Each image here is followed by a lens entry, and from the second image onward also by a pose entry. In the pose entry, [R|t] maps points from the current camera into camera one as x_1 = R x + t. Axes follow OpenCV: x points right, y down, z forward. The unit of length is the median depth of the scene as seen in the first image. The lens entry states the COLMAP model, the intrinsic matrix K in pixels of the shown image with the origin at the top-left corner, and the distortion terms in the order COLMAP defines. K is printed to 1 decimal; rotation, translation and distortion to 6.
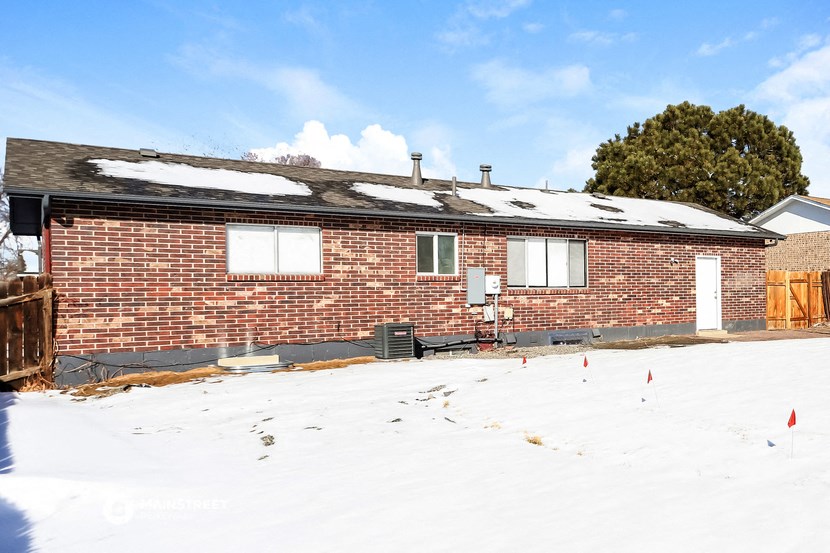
lens RADIAL K [[415.6, 0, 417.9], [0, 415.6, 288.7], [0, 0, 1]] dist [-0.003028, -0.000252]
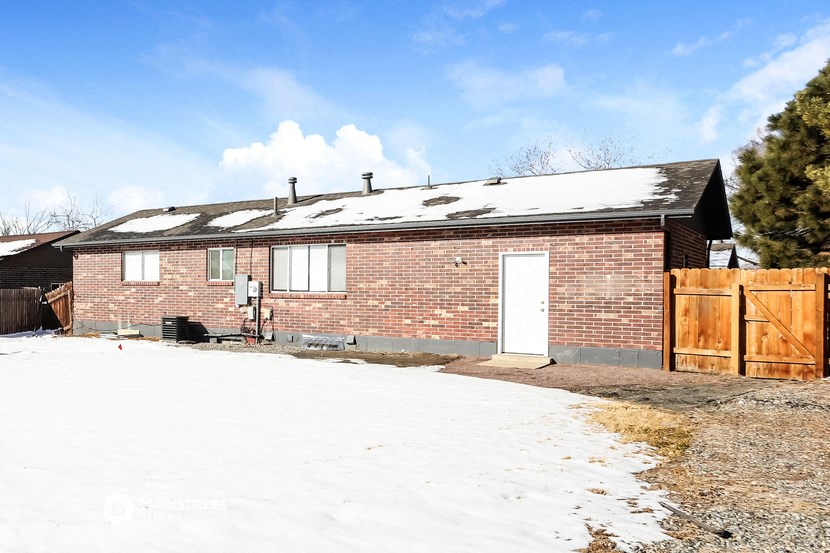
lens RADIAL K [[415.6, 0, 417.9], [0, 415.6, 288.7], [0, 0, 1]] dist [-0.003028, -0.000252]
pose [[0.744545, 0.013423, -0.667437, 1.223287], [-0.008631, 0.999908, 0.010482, -0.024643], [0.667516, -0.002044, 0.744592, 0.399293]]
